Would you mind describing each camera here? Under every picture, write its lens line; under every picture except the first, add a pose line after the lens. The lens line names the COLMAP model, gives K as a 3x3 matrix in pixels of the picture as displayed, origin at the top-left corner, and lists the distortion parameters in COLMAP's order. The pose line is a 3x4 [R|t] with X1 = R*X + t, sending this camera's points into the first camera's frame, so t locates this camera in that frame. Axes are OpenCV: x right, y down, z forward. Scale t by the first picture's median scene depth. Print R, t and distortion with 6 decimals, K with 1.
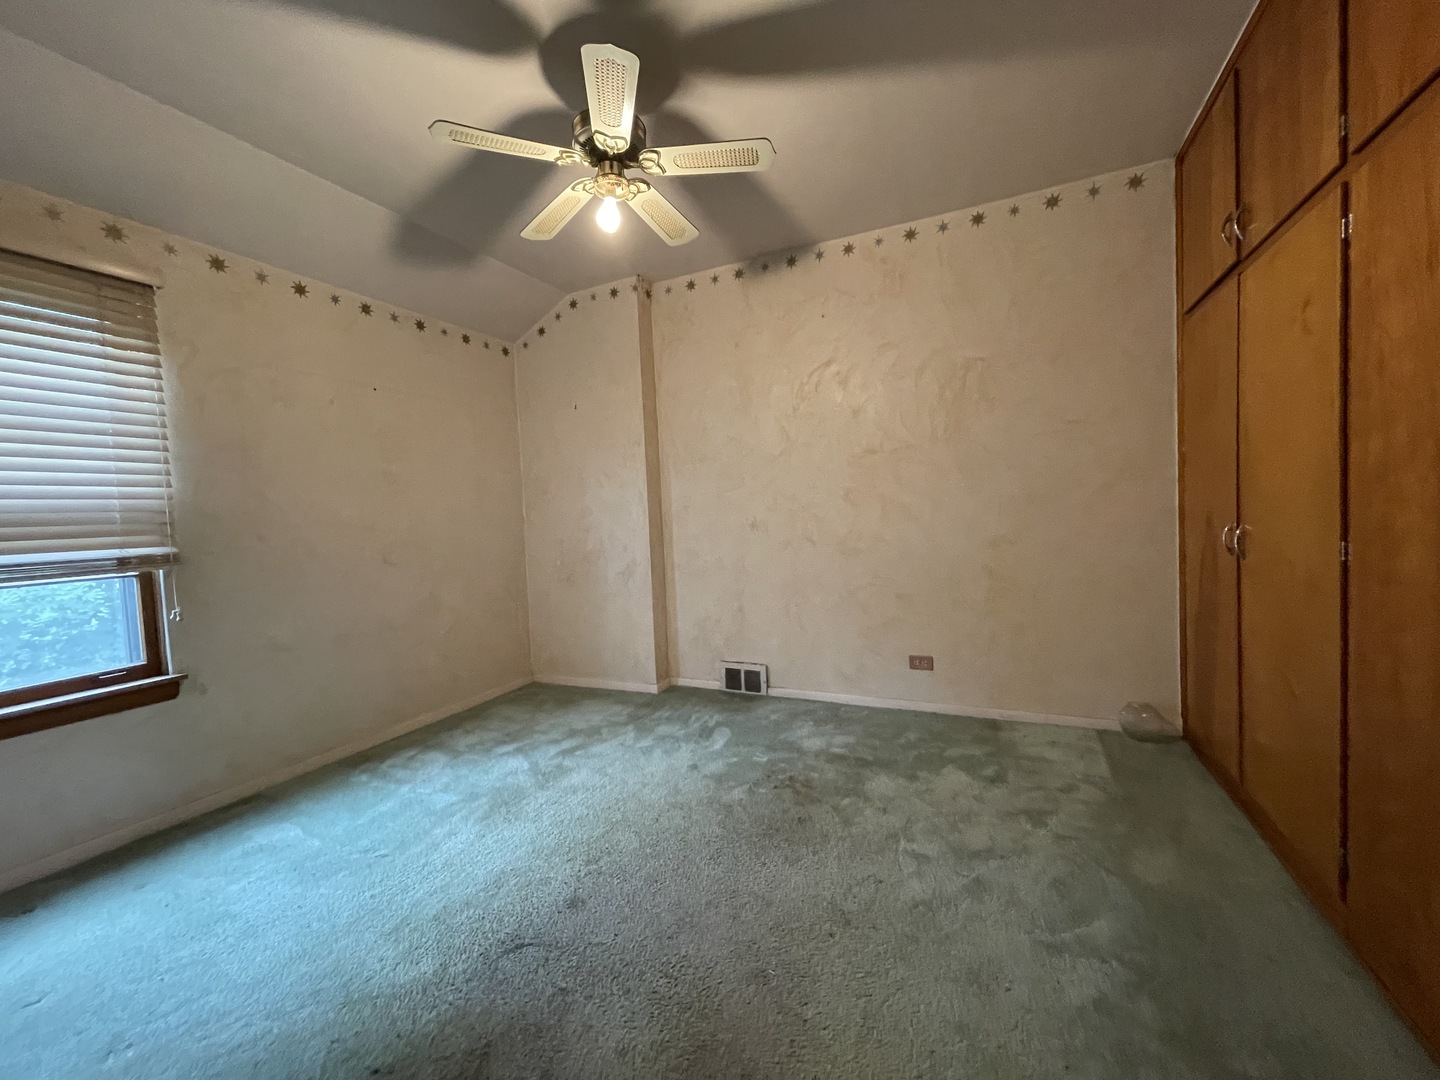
lens RADIAL K [[581.8, 0, 721.3], [0, 581.8, 537.7], [0, 0, 1]] dist [0.000556, -0.001337]
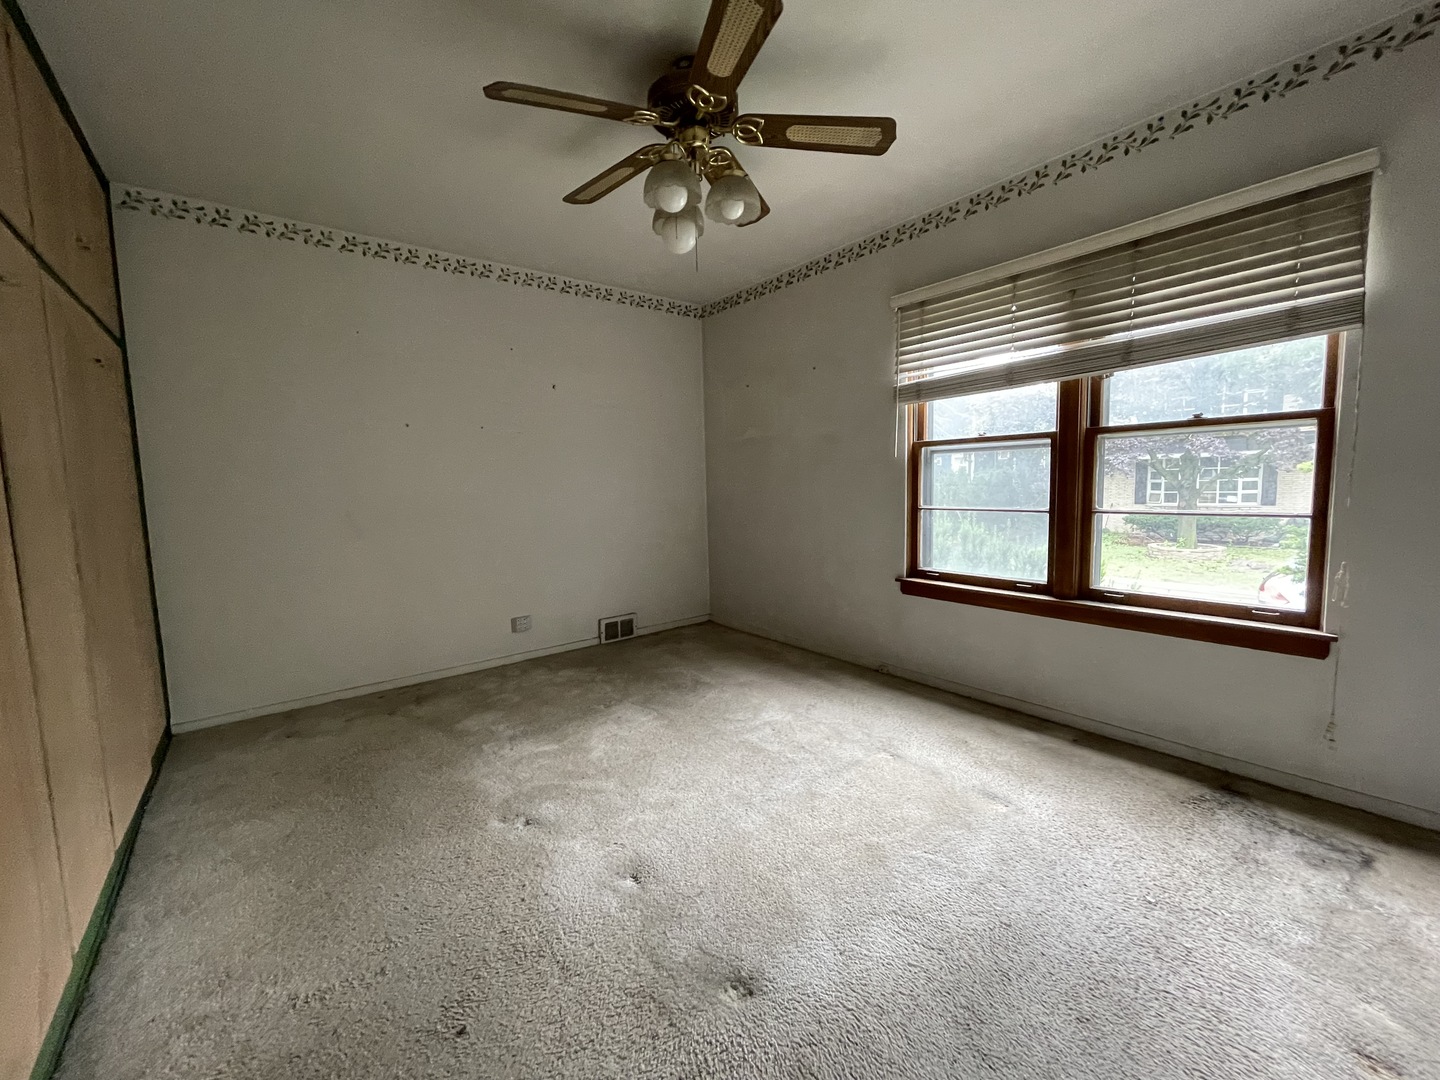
lens RADIAL K [[581.8, 0, 721.2], [0, 581.8, 534.7], [0, 0, 1]] dist [0.000556, -0.001337]
pose [[-0.441397, 0.138883, -0.886499, 0.230149], [-0.003900, 0.987643, 0.156671, -0.047879], [0.897304, 0.072612, -0.435401, 0.568098]]
